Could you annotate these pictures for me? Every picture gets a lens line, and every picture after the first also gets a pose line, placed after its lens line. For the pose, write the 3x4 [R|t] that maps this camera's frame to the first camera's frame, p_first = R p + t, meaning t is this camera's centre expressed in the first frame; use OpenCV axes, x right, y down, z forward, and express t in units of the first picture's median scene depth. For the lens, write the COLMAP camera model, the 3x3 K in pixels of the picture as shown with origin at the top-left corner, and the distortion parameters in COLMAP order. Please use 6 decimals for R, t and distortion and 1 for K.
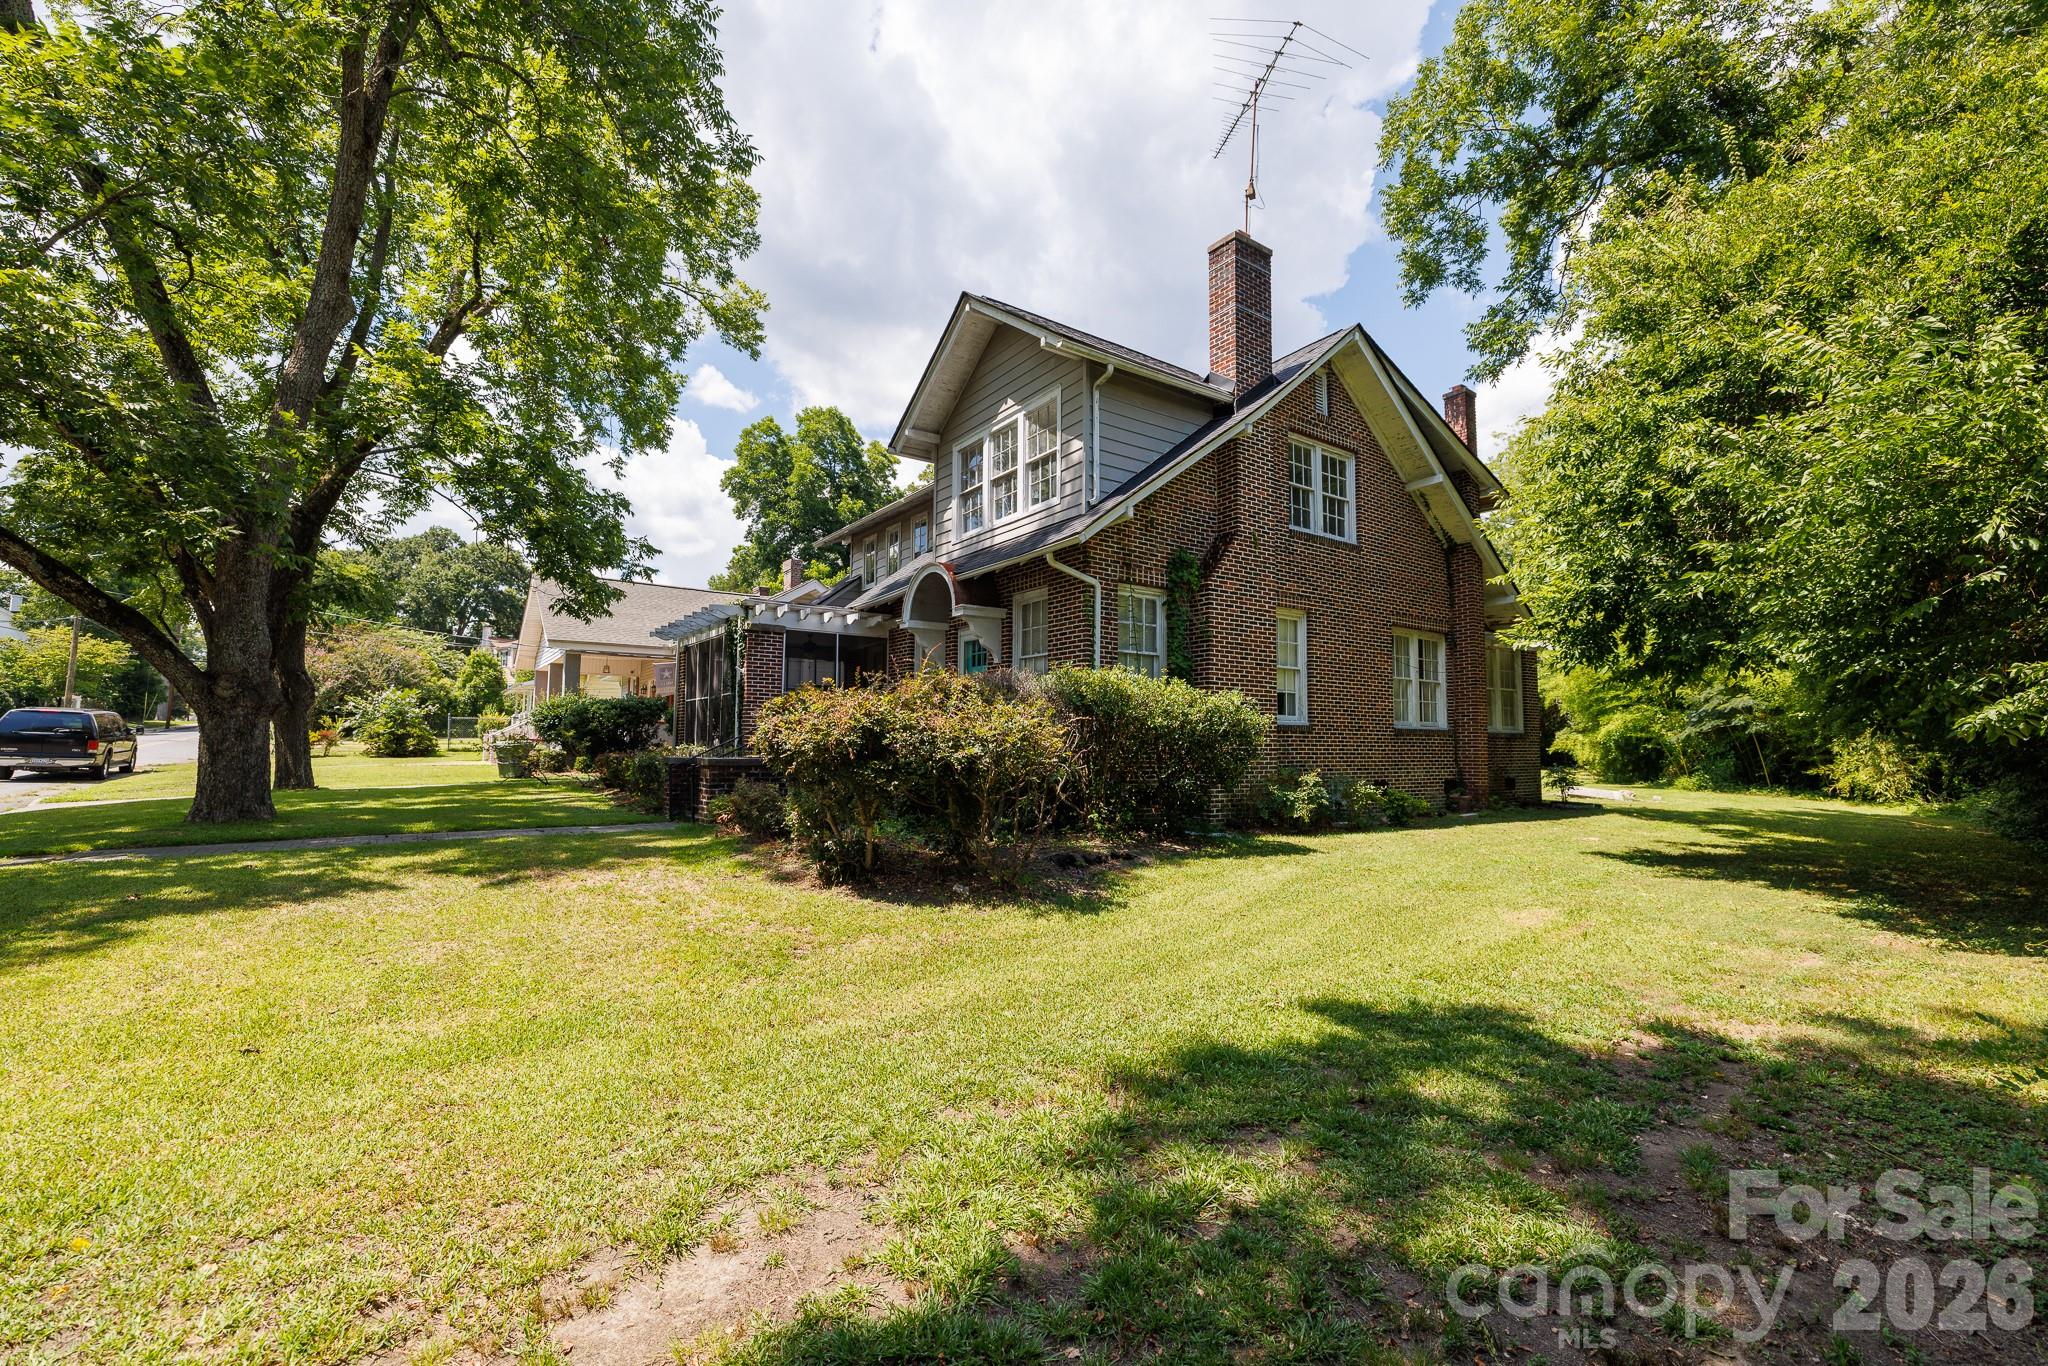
lens RADIAL K [[860.9, 0, 1033.0], [0, 860.9, 679.2], [0, 0, 1]] dist [0.002319, -0.000359]
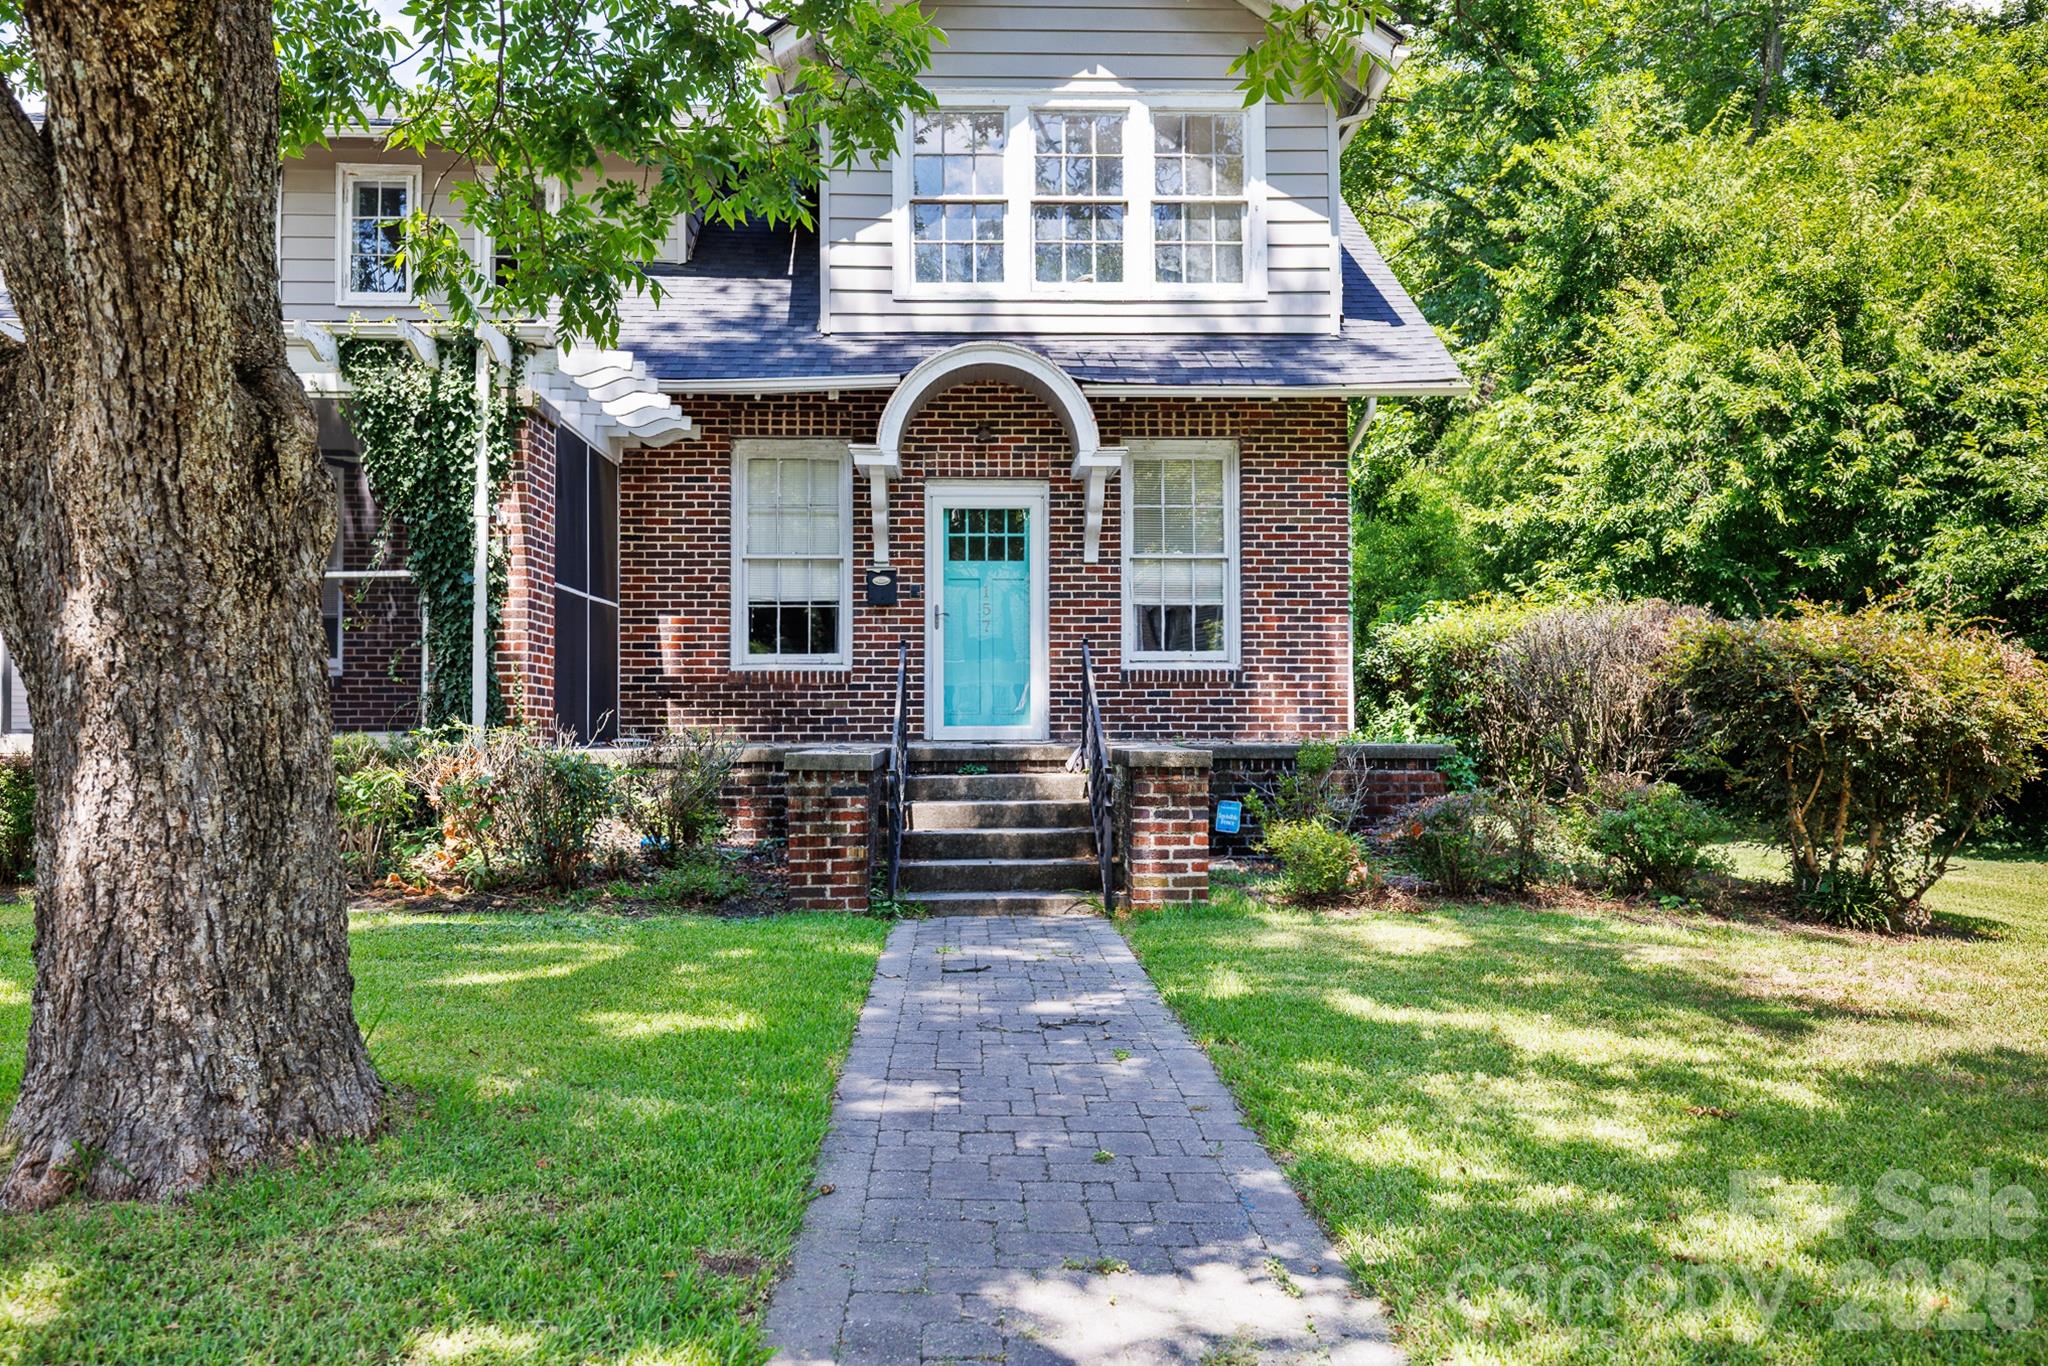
lens RADIAL K [[1581.4, 0, 1025.7], [0, 1581.4, 682.8], [0, 0, 1]] dist [0.000337, -0.000131]
pose [[0.547564, 0.016966, 0.836592, -0.808026], [-0.049562, 0.998697, 0.012185, 0.043149], [-0.835295, -0.048135, 0.547691, 0.455858]]
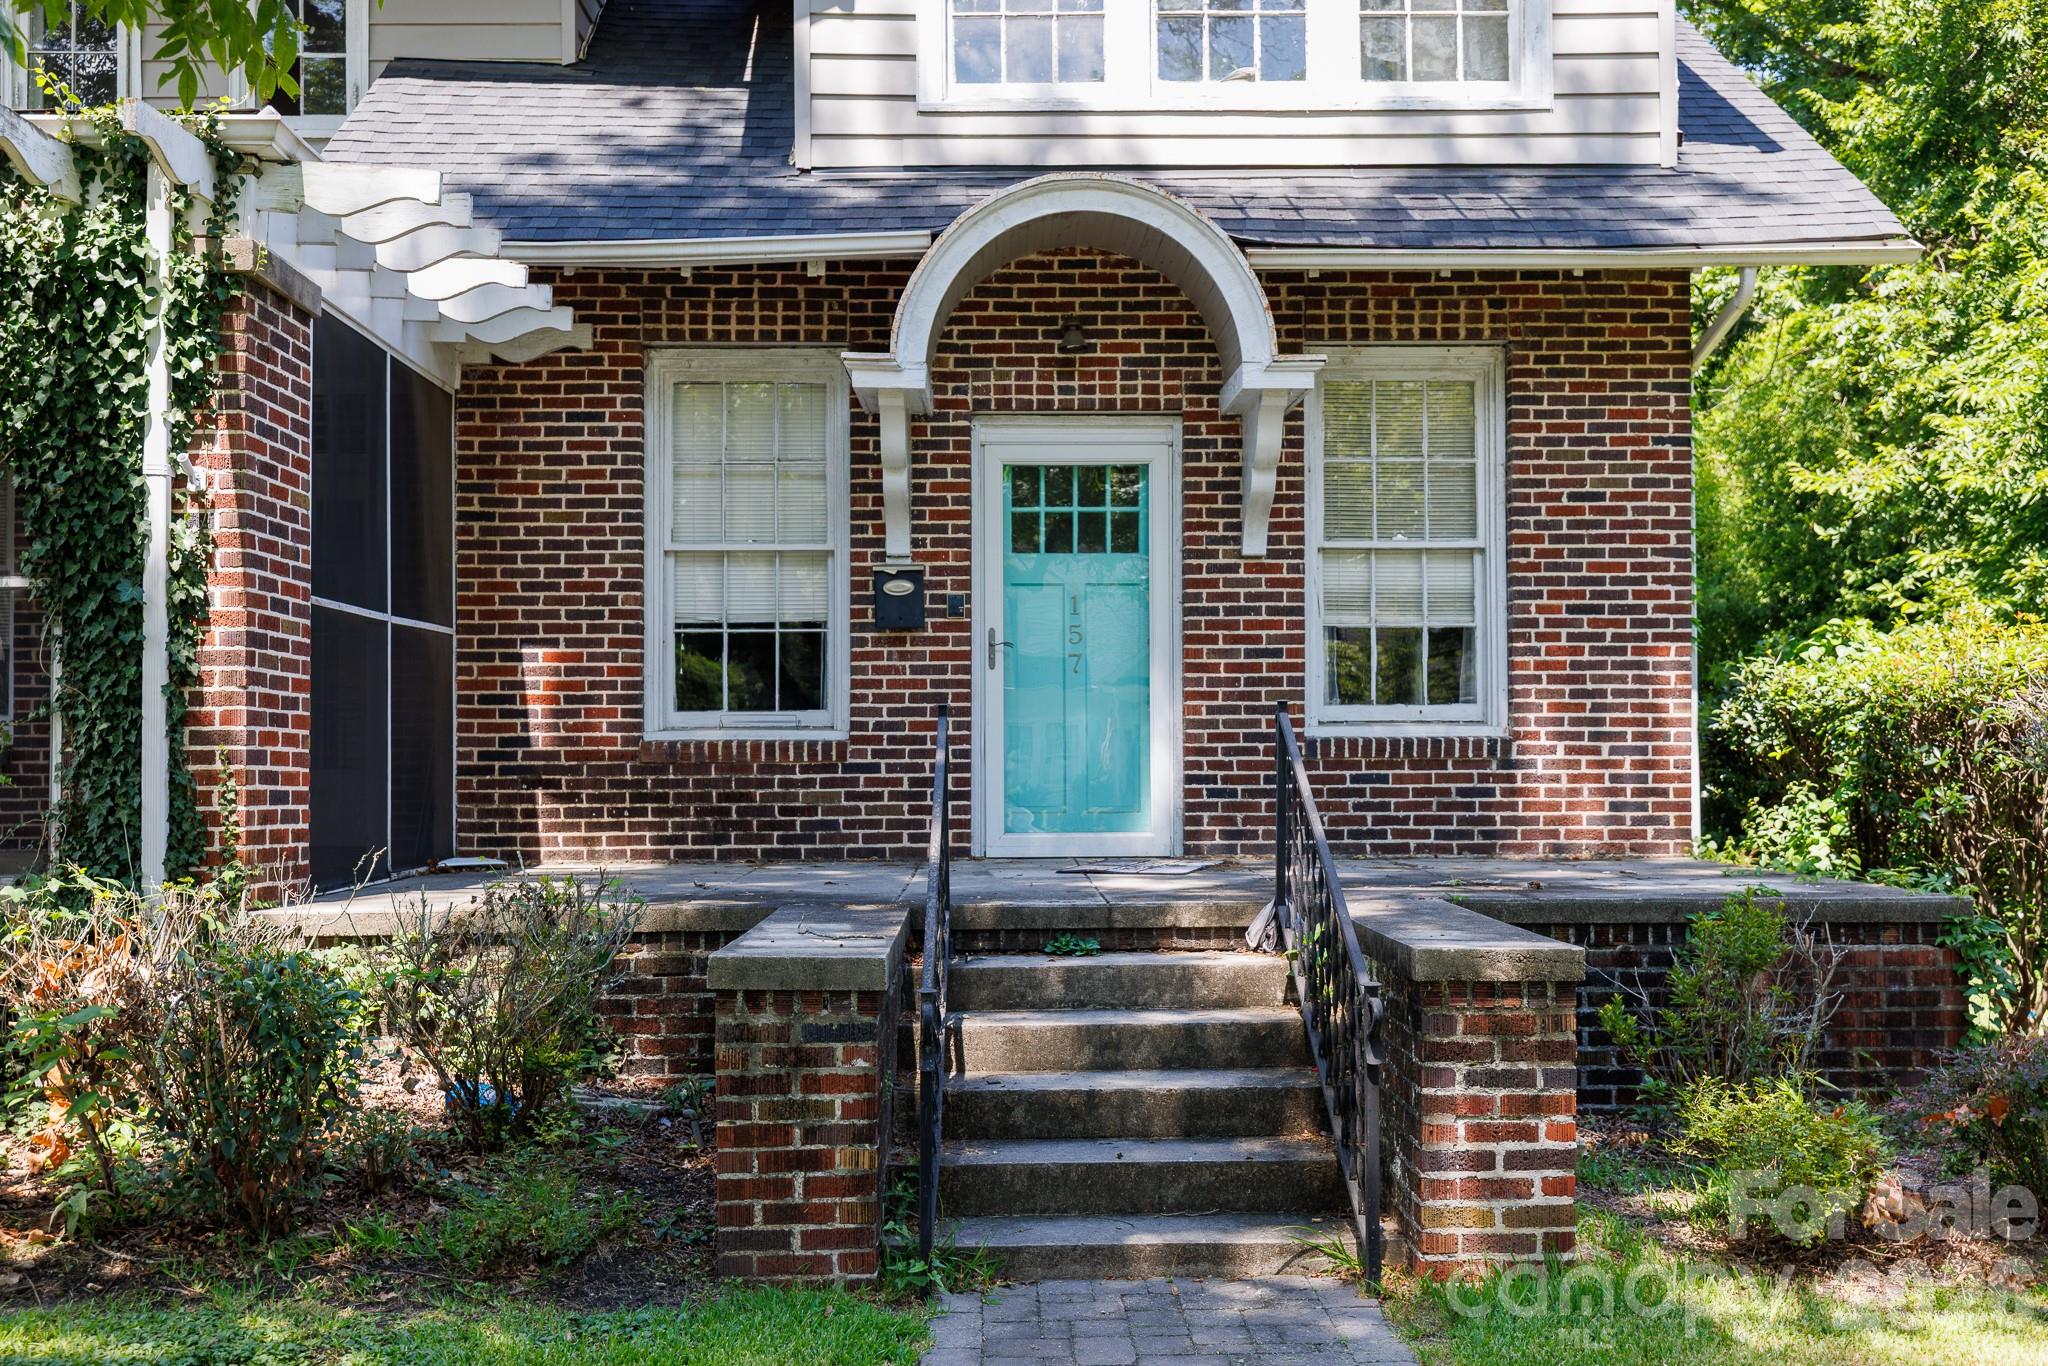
lens RADIAL K [[2015.9, 0, 1029.2], [0, 2015.9, 712.3], [0, 0, 1]] dist [0.001686, 0.015947]
pose [[0.566311, 0.012432, 0.824098, -0.634049], [-0.048062, 0.998683, 0.017962, 0.027770], [-0.822789, -0.049780, 0.566163, 0.598284]]
